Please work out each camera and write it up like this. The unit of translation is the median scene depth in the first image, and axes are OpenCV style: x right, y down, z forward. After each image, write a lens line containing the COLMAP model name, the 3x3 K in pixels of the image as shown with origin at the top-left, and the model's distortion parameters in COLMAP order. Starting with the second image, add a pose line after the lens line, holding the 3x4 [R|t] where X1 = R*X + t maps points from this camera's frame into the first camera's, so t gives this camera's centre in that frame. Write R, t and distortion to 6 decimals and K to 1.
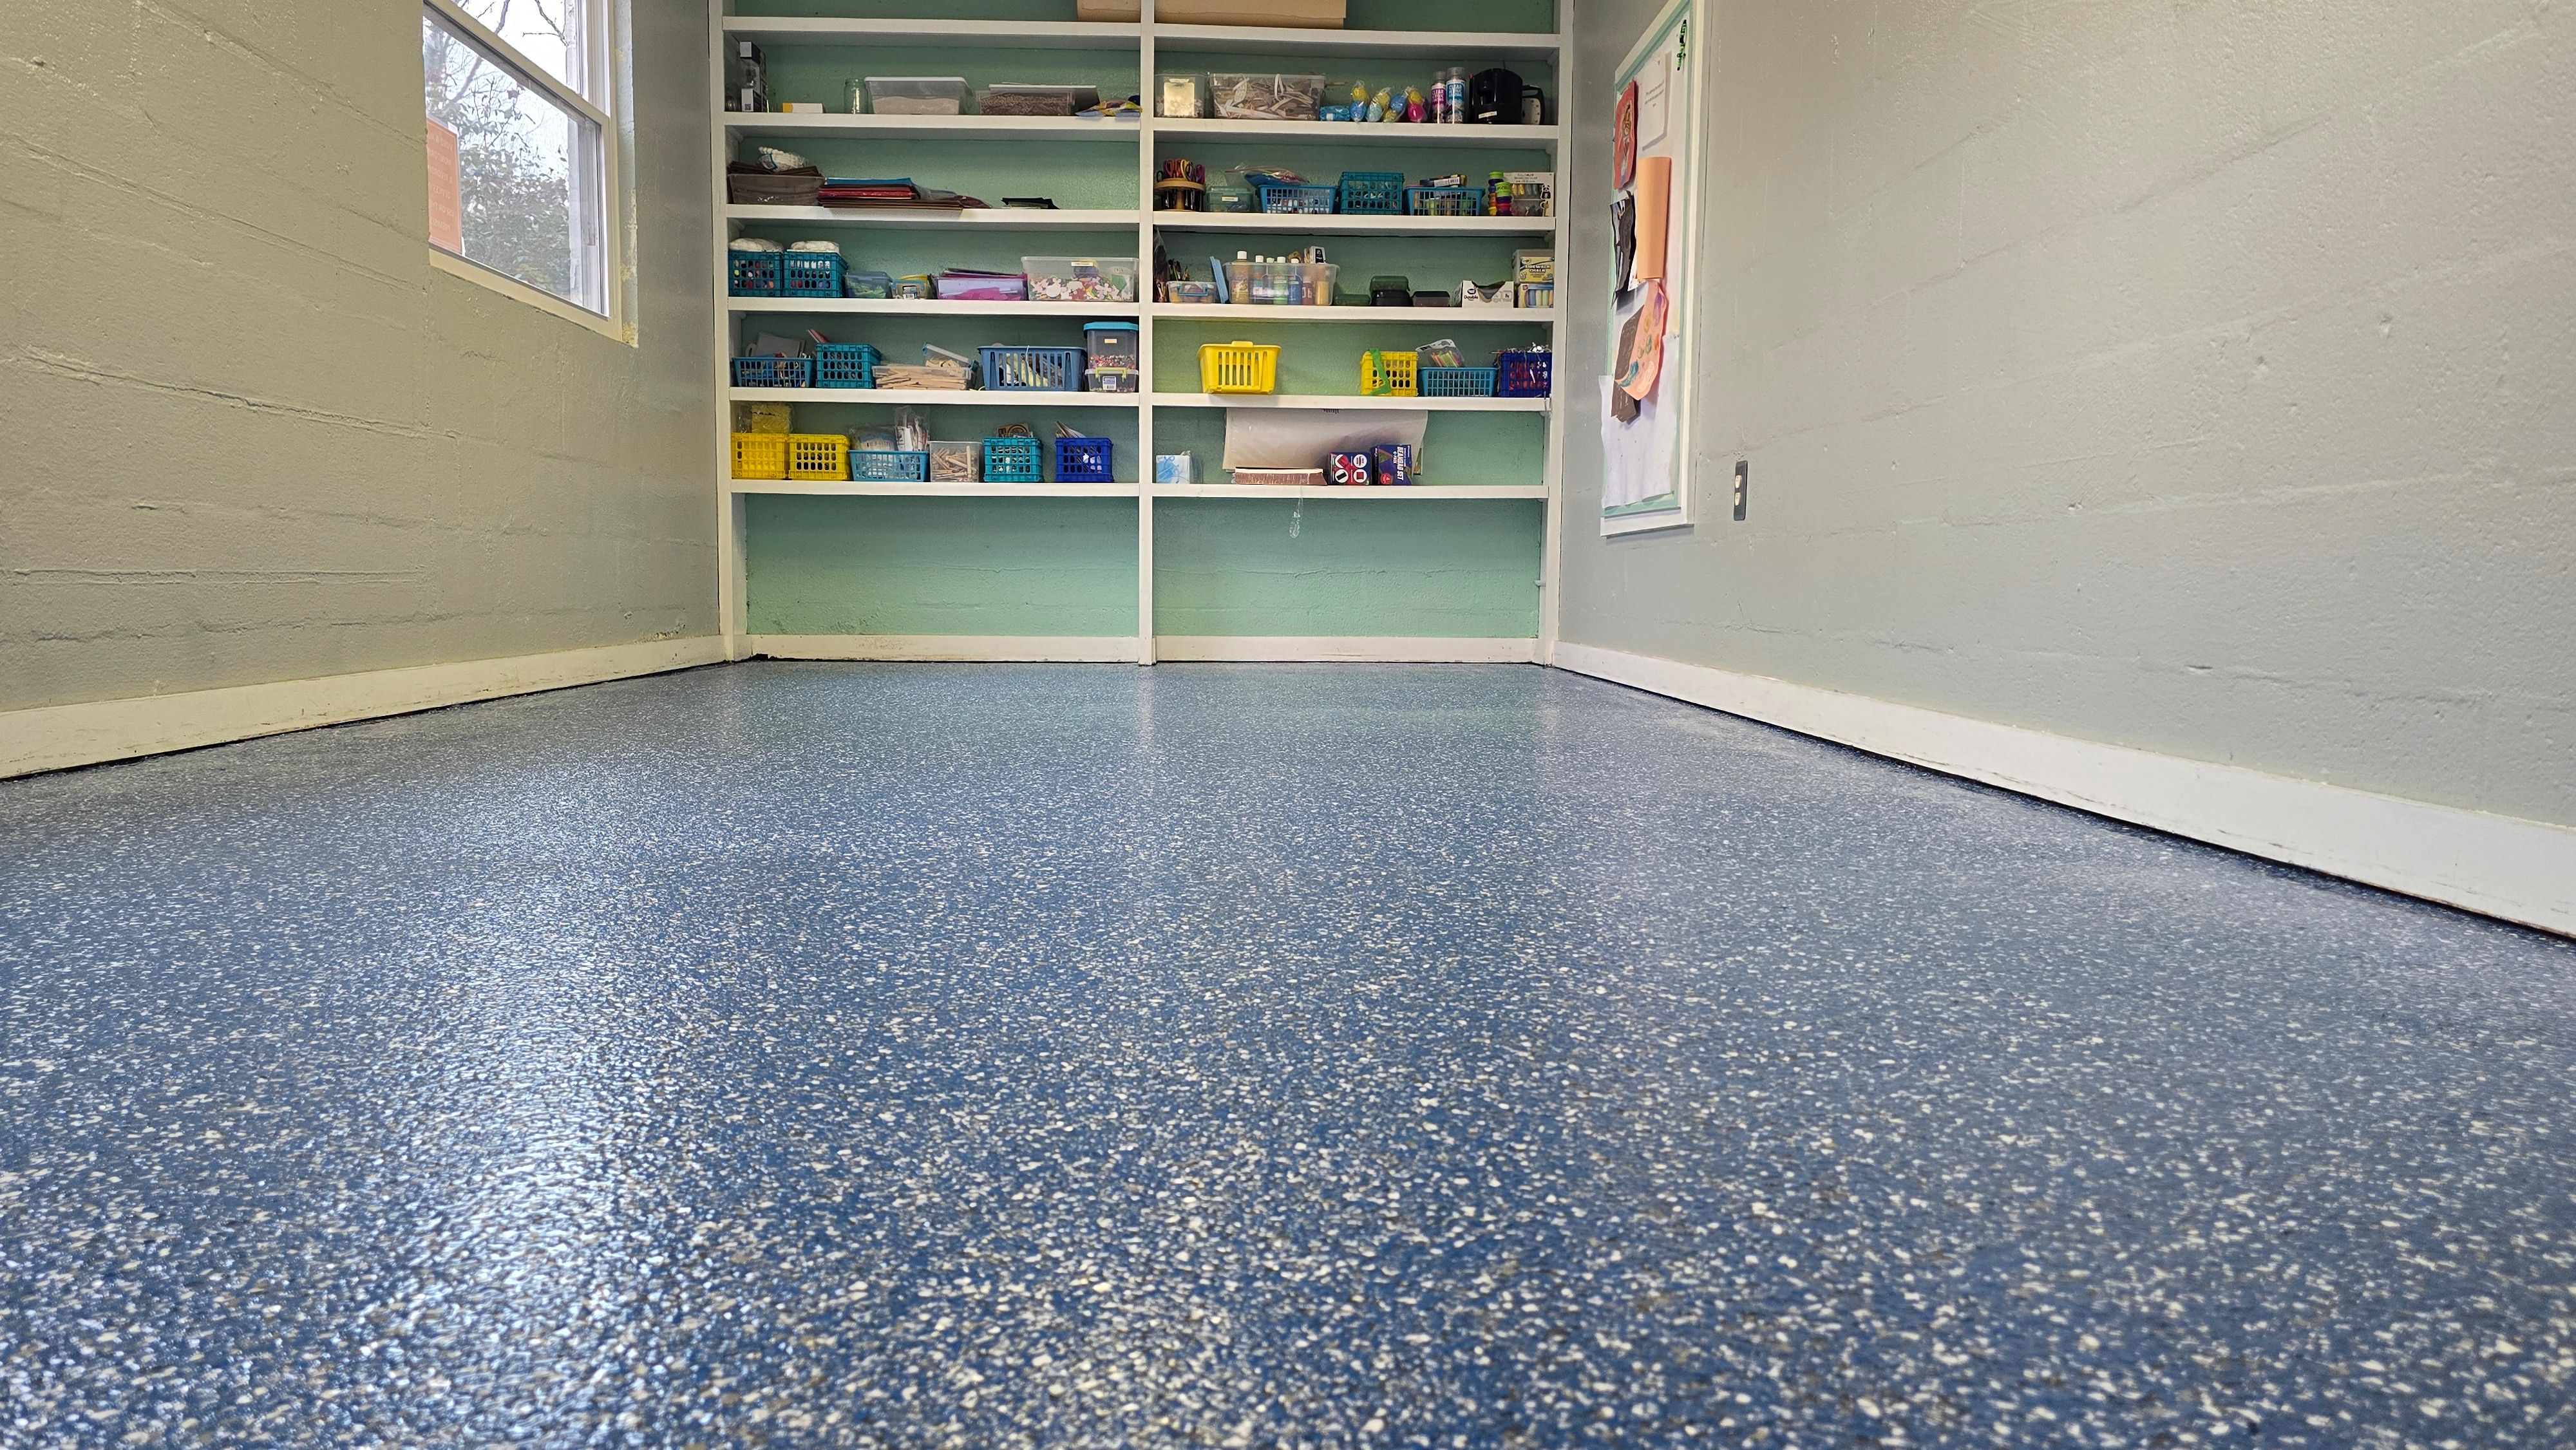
lens RADIAL K [[1741.2, 0, 1283.6], [0, 1741.2, 731.3], [0, 0, 1]] dist [0.038981, -0.028938]
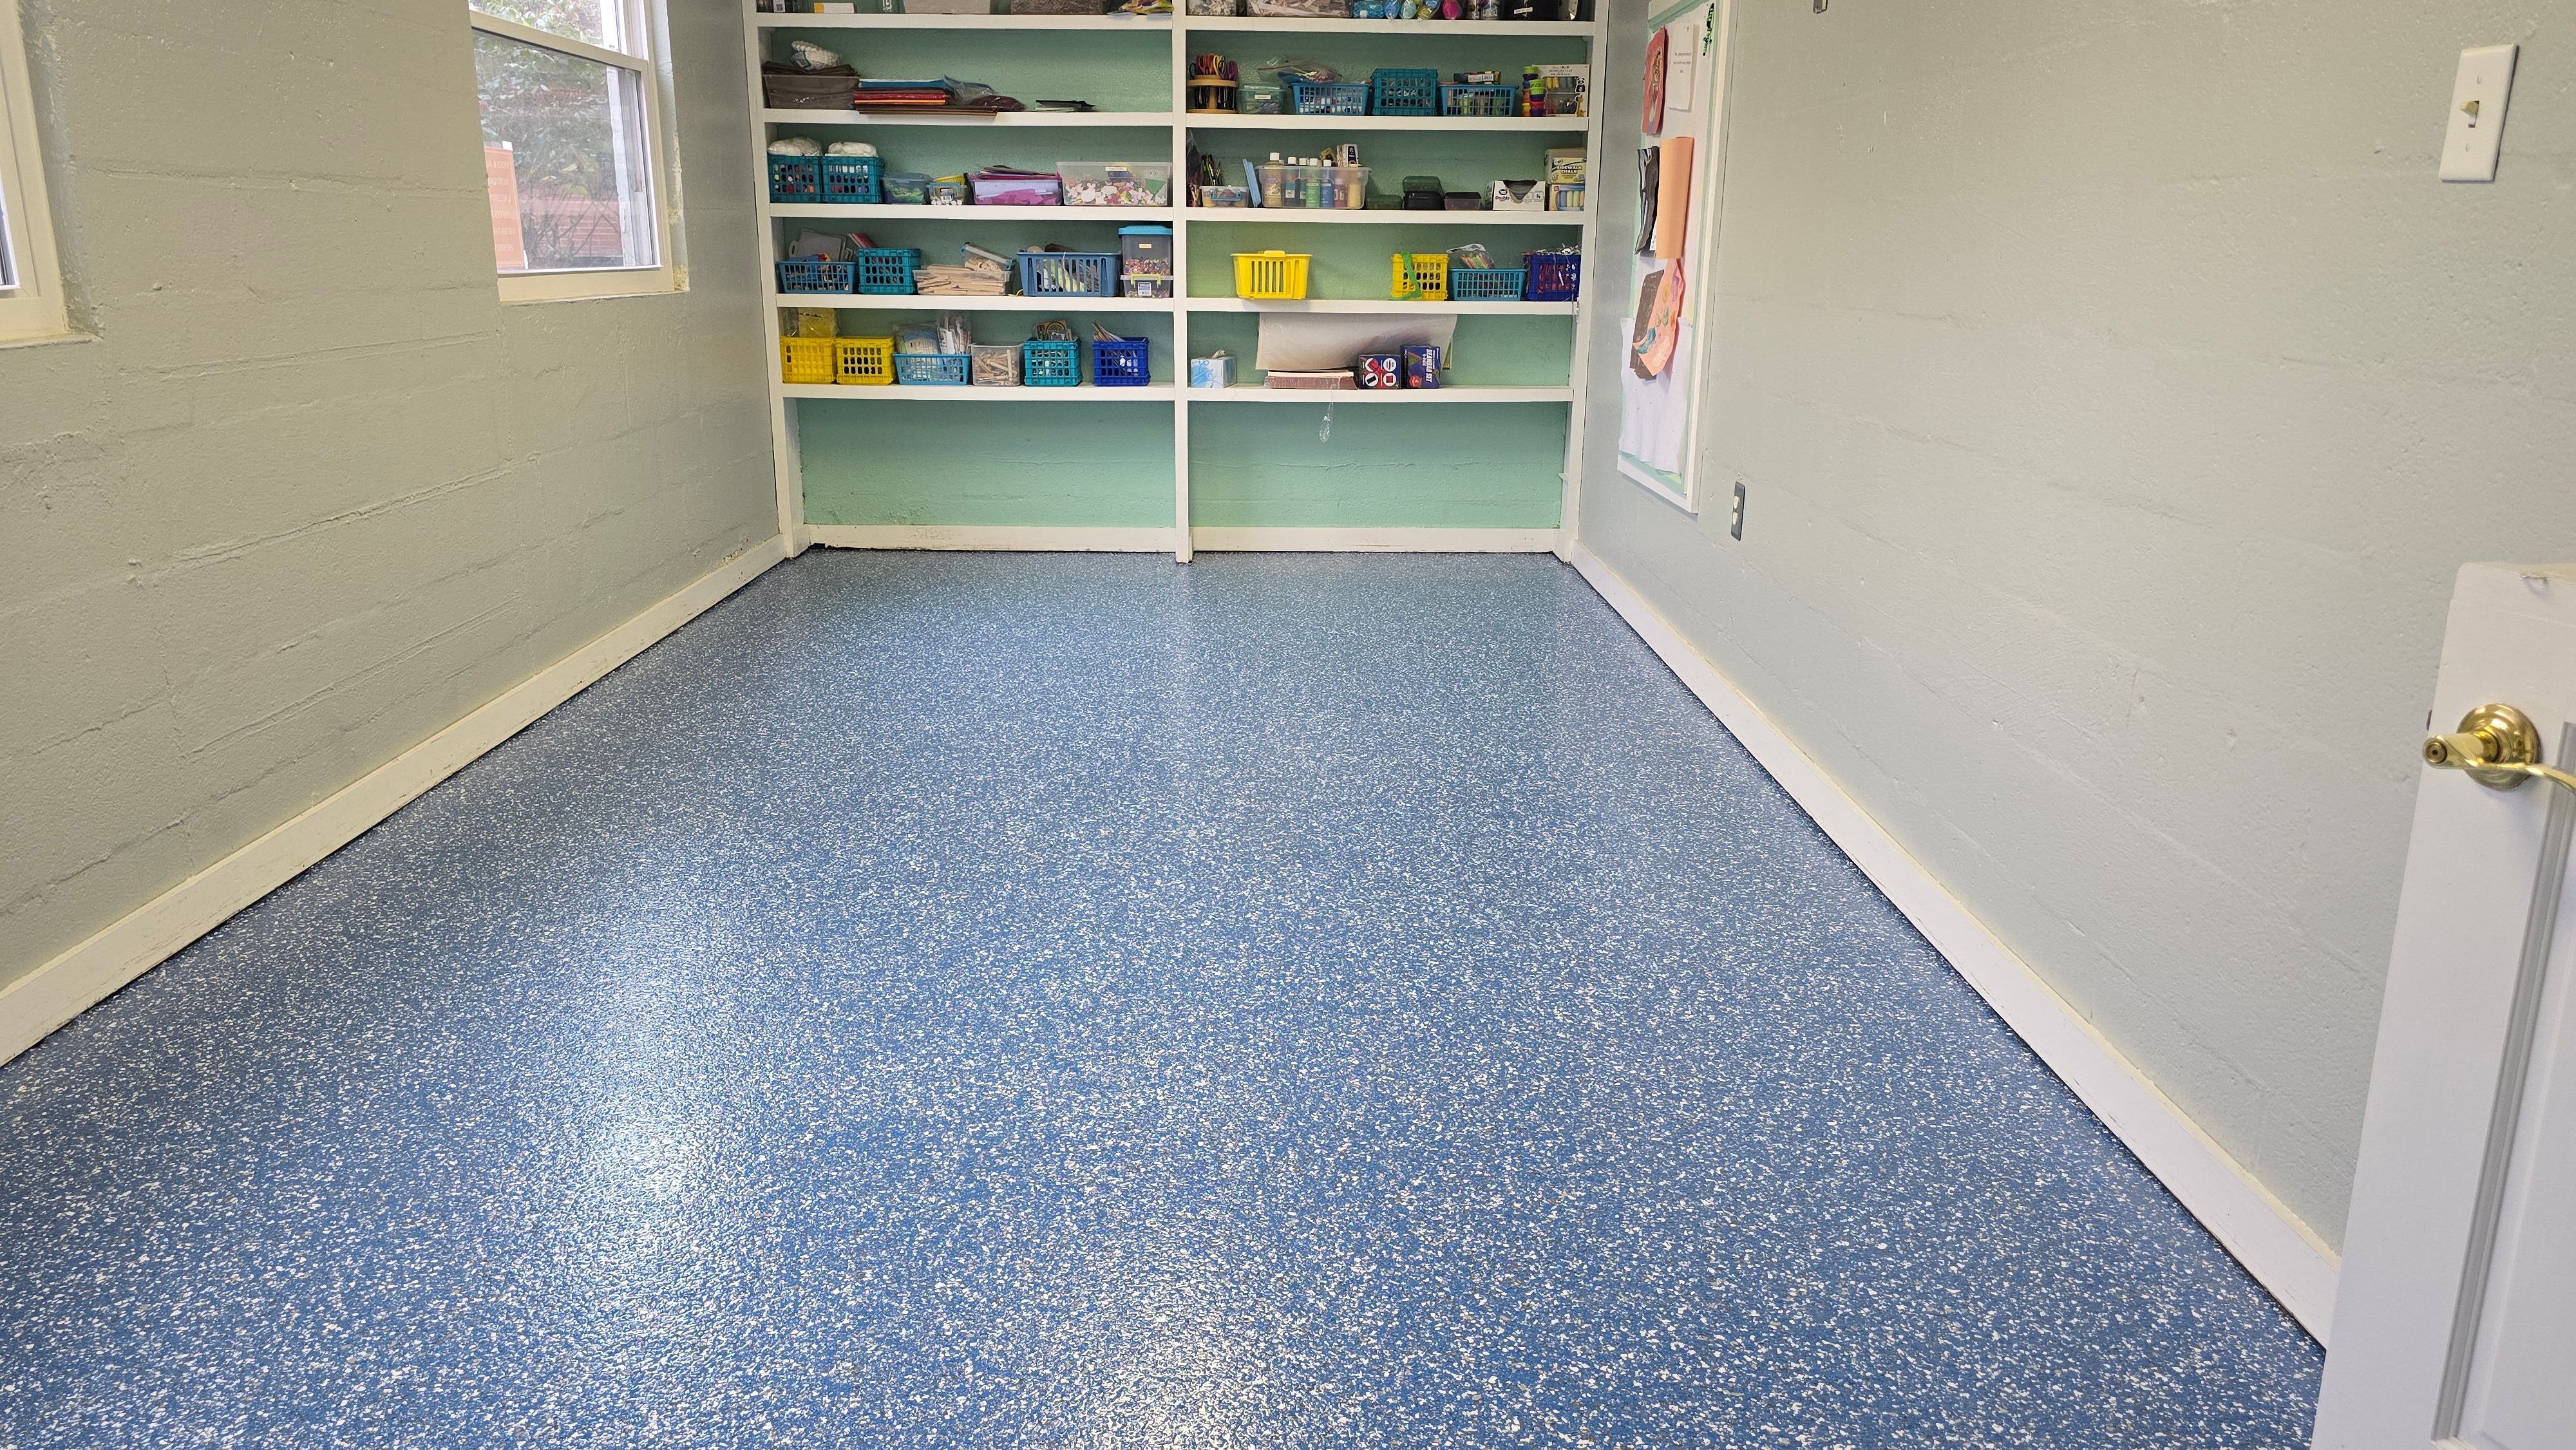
lens RADIAL K [[1741.2, 0, 1288.6], [0, 1741.2, 712.4], [0, 0, 1]] dist [0.038981, -0.028938]
pose [[0.999703, 0.006534, -0.023486, 0.009953], [-0.002049, 0.982521, 0.186142, -0.145954], [0.024292, -0.186038, 0.982242, -0.047307]]
